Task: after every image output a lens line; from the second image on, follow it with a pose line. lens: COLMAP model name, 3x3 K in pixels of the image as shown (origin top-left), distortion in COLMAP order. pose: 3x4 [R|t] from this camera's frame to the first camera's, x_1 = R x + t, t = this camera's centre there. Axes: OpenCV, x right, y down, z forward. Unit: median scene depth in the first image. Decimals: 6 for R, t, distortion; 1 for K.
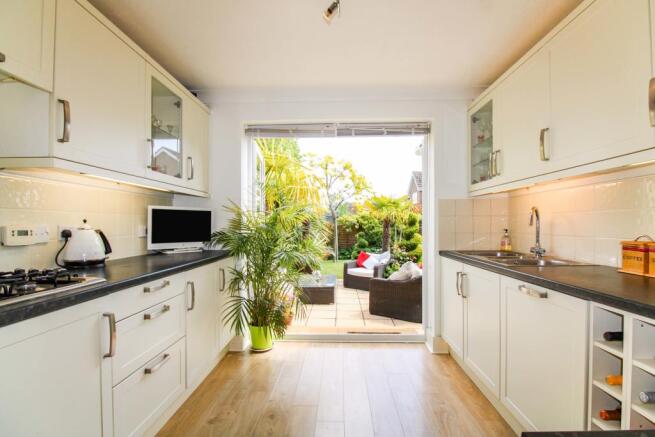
lens RADIAL K [[314.3, 0, 330.0], [0, 314.3, 221.3], [0, 0, 1]] dist [-0.000834, -0.000280]
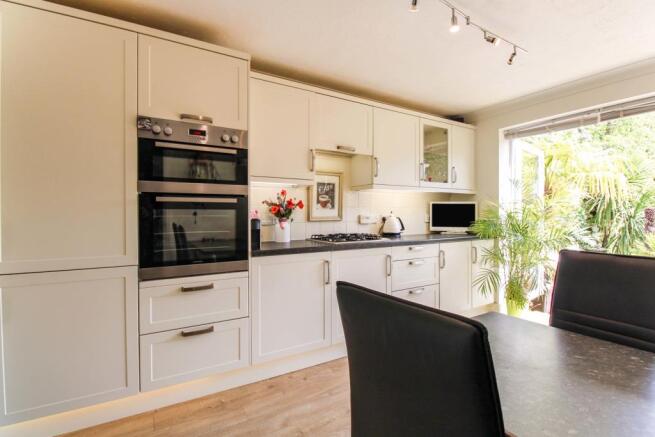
lens RADIAL K [[314.3, 0, 330.0], [0, 314.3, 221.3], [0, 0, 1]] dist [-0.000834, -0.000280]
pose [[0.551024, 0.017530, -0.834305, 0.455469], [0.008842, 0.999601, 0.026843, -0.000561], [0.834442, -0.022168, 0.550649, -0.273712]]
